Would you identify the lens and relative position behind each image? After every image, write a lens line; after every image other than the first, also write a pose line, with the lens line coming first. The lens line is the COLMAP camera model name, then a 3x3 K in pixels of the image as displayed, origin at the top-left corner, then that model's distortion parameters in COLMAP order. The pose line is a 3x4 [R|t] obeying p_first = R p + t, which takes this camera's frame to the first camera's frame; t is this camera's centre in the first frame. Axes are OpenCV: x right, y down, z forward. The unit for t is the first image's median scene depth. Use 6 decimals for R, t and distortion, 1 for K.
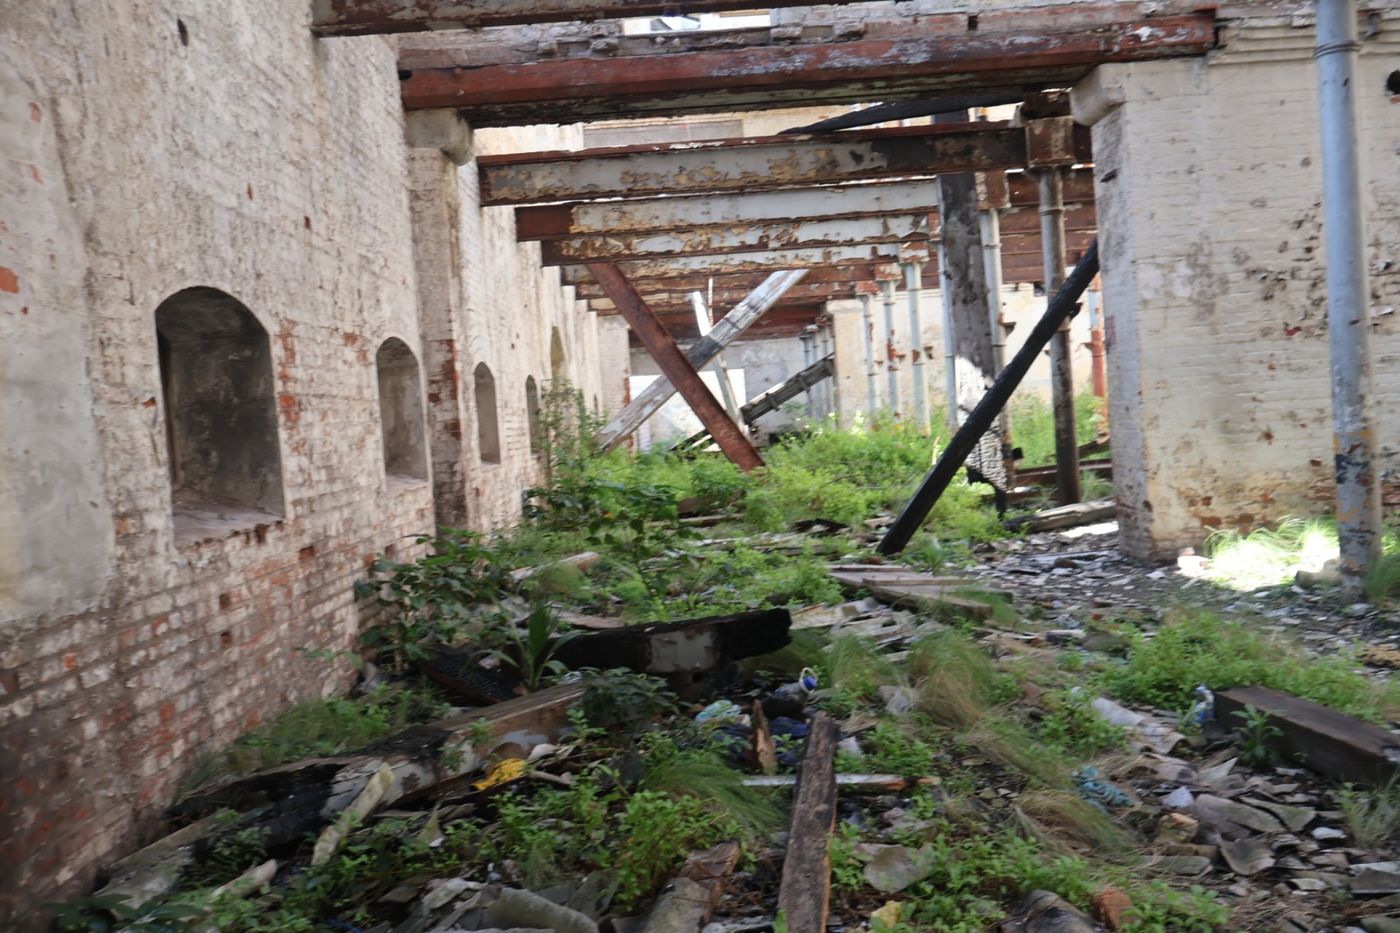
lens RADIAL K [[1161.1, 0, 700.0], [0, 1161.1, 466.5], [0, 0, 1]] dist [-0.000851, 0.010602]
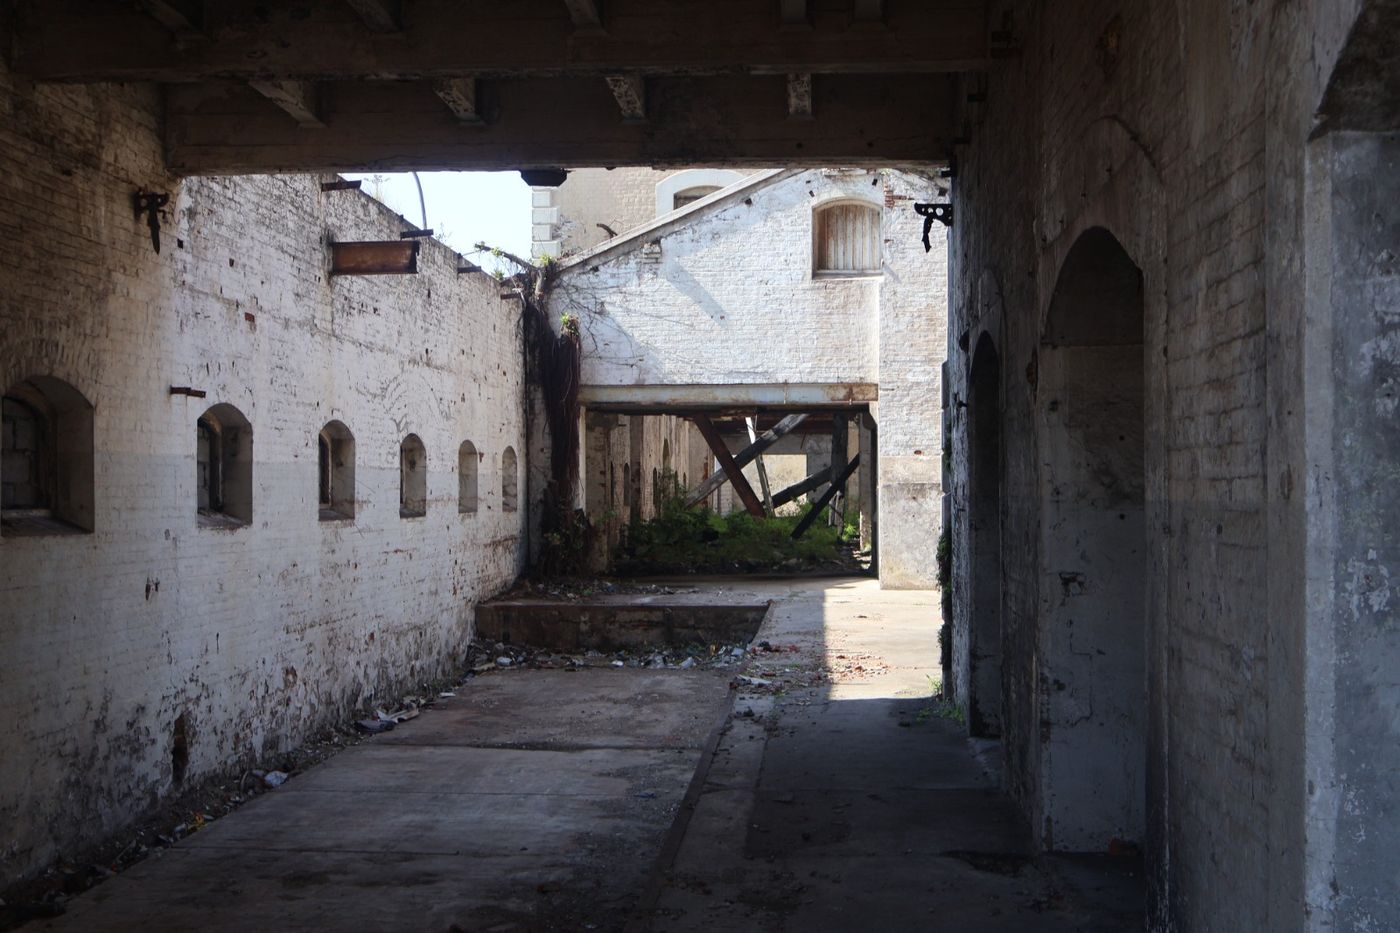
lens RADIAL K [[1161.1, 0, 700.0], [0, 1161.1, 466.5], [0, 0, 1]] dist [-0.000851, 0.010602]
pose [[0.994363, 0.072930, -0.076969, 0.069743], [-0.077537, 0.995261, -0.058677, 0.026960], [0.072325, 0.064314, 0.995305, -0.773255]]
